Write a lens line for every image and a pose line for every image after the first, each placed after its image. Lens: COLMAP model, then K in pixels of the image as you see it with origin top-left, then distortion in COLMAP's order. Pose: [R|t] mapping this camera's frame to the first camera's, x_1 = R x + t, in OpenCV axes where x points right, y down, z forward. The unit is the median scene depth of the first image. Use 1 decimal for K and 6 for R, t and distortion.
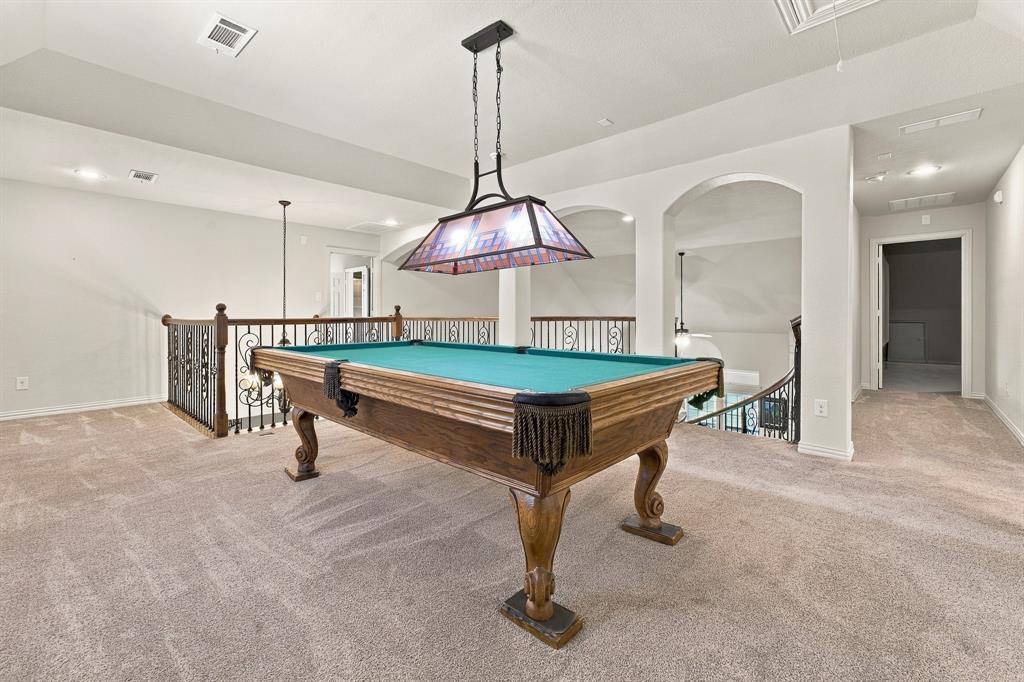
lens RADIAL K [[438.6, 0, 510.5], [0, 438.6, 334.7], [0, 0, 1]] dist [-0.010009, 0.000185]
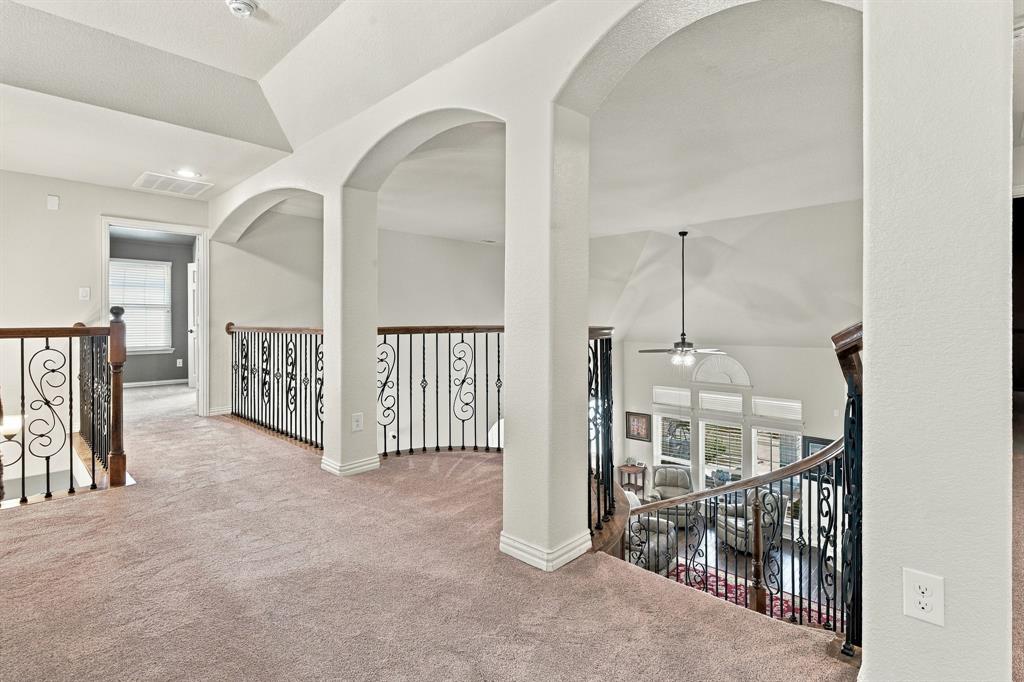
lens RADIAL K [[497.6, 0, 512.4], [0, 497.6, 343.1], [0, 0, 1]] dist [0.003863, 0.000248]
pose [[0.999746, -0.000926, -0.022514, 0.219964], [0.000882, 0.999998, -0.001953, -0.016408], [0.022516, 0.001933, 0.999745, 0.331386]]
